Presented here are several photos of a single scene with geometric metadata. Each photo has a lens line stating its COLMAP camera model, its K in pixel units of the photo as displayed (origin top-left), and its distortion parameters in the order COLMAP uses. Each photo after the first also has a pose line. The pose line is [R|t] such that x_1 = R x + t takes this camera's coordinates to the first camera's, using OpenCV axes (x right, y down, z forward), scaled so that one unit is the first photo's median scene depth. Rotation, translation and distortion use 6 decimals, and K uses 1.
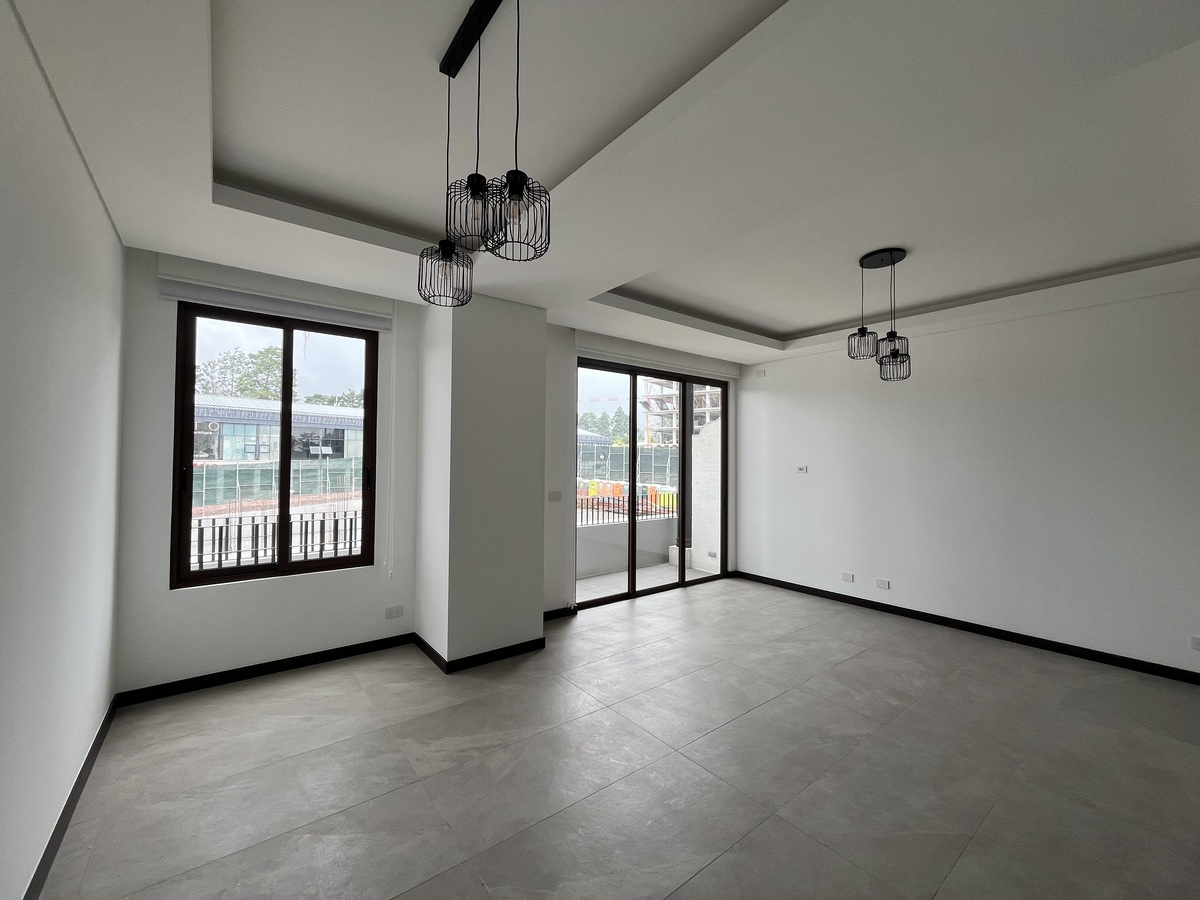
lens RADIAL K [[486.3, 0, 600.6], [0, 486.3, 448.7], [0, 0, 1]] dist [0.001744, 0.000545]
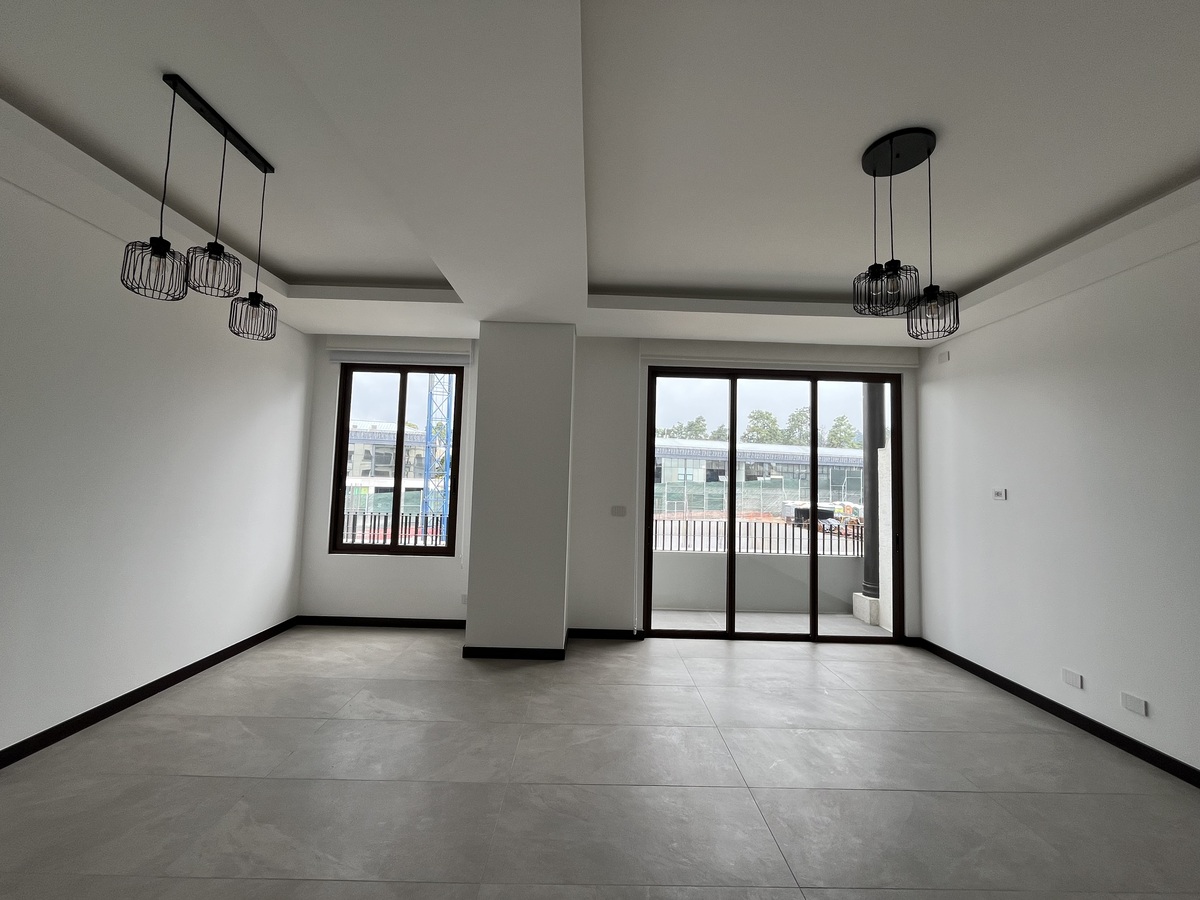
lens RADIAL K [[486.3, 0, 600.6], [0, 486.3, 448.7], [0, 0, 1]] dist [0.001744, 0.000545]
pose [[0.797722, -0.027408, -0.602402, 0.563556], [-0.009584, 0.998264, -0.058111, 0.036814], [0.602949, 0.052130, 0.796075, 0.237541]]
